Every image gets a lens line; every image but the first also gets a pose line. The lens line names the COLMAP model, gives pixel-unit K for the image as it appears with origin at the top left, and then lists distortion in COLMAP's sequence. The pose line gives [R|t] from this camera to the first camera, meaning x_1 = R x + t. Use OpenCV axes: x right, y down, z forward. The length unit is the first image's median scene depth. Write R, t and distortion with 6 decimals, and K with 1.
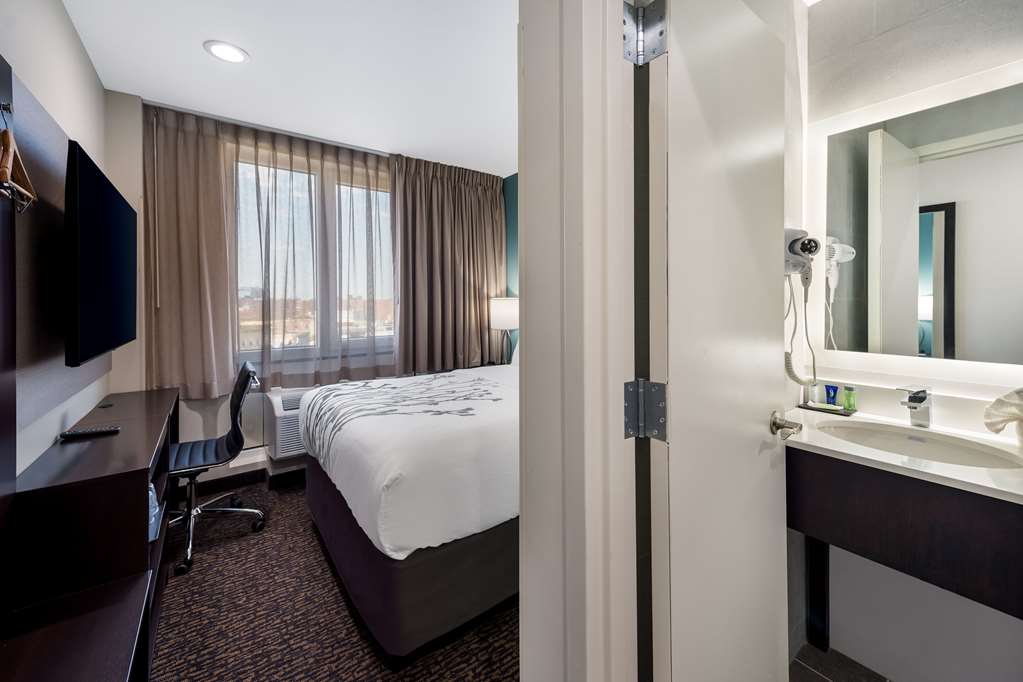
lens RADIAL K [[412.9, 0, 515.1], [0, 412.9, 313.7], [0, 0, 1]] dist [0.000523, 0.000123]
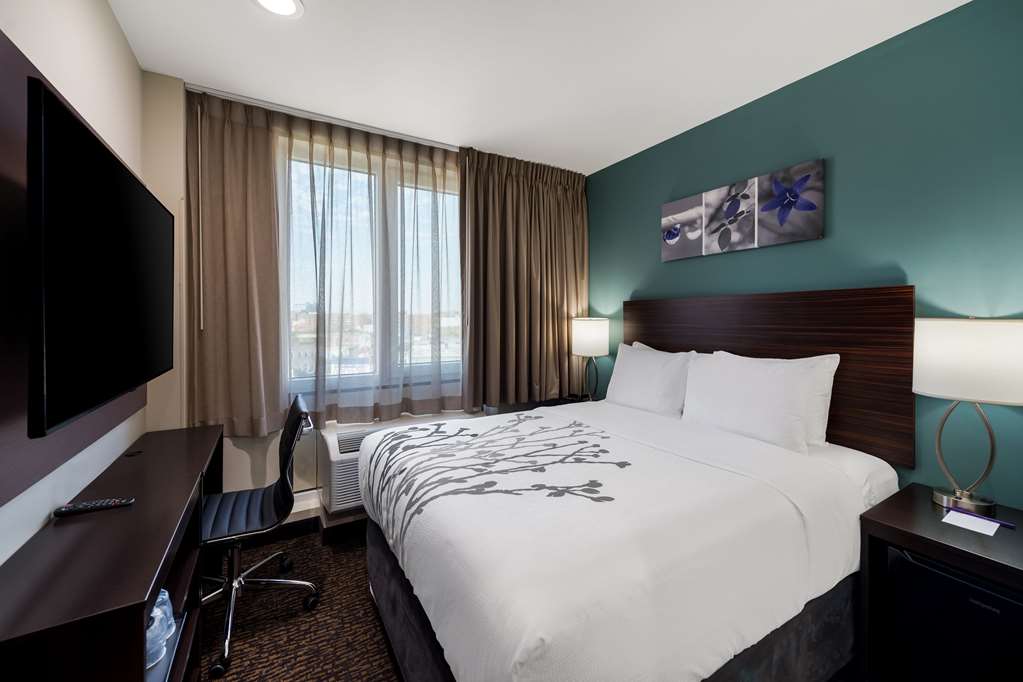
lens RADIAL K [[409.5, 0, 508.1], [0, 409.5, 331.3], [0, 0, 1]] dist [0.001083, -0.000173]
pose [[0.993705, 0.009636, -0.111610, -0.116333], [-0.008979, 0.999939, 0.006388, -0.018762], [0.111664, -0.005345, 0.993732, 0.189570]]
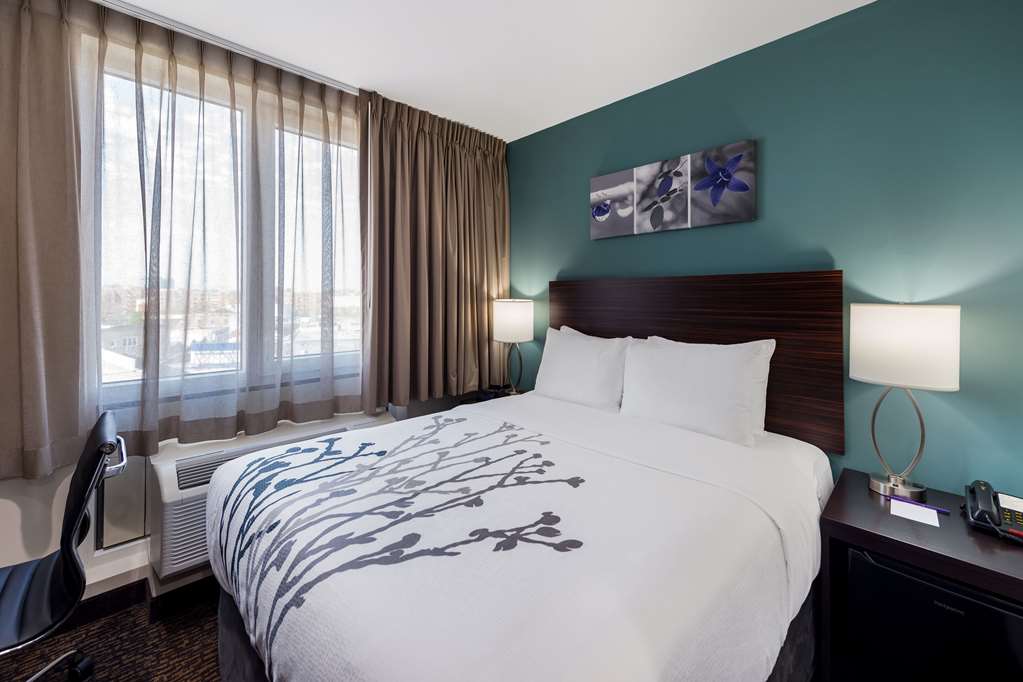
lens RADIAL K [[418.7, 0, 515.6], [0, 418.7, 304.9], [0, 0, 1]] dist [0.006111, -0.000520]
pose [[0.990636, 0.010417, 0.136132, -0.148611], [-0.009021, 0.999900, -0.010870, -0.024872], [-0.136232, 0.009540, 0.990631, 0.295747]]
